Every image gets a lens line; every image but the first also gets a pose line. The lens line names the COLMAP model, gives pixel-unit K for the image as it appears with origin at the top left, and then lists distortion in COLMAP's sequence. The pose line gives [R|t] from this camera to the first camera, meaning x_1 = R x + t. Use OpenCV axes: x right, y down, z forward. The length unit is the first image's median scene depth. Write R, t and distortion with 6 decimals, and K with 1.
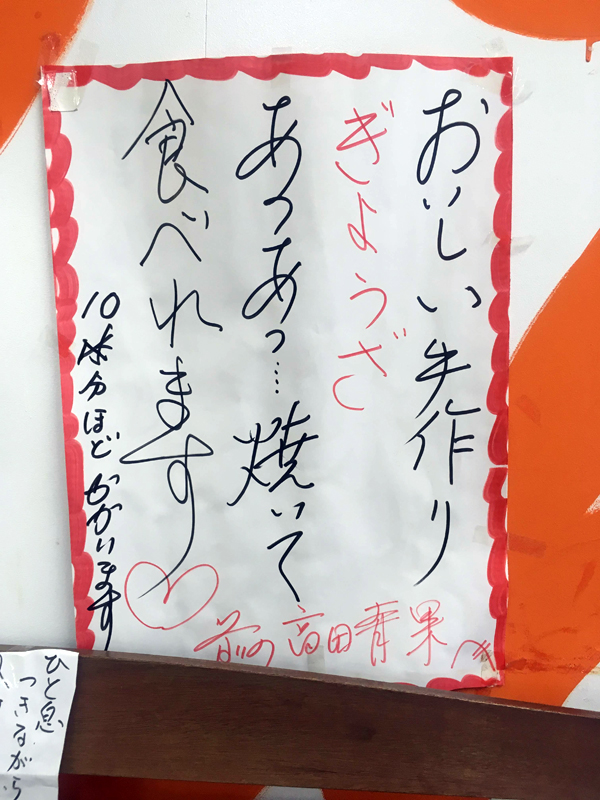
lens RADIAL K [[667.2, 0, 300.1], [0, 667.2, 399.4], [0, 0, 1]] dist [0.032552, -0.008599]
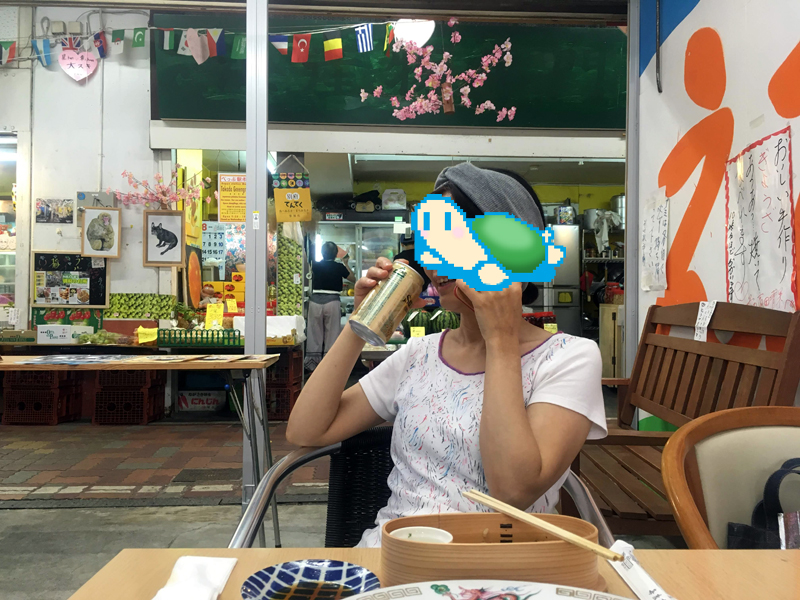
lens RADIAL K [[667.2, 0, 400.6], [0, 667.2, 299.9], [0, 0, 1]] dist [0.032552, -0.008599]
pose [[-0.022513, -0.044316, -0.998764, 3.632111], [-0.129599, 0.990717, -0.041038, 0.759603], [0.991311, 0.128515, -0.028048, -0.757928]]
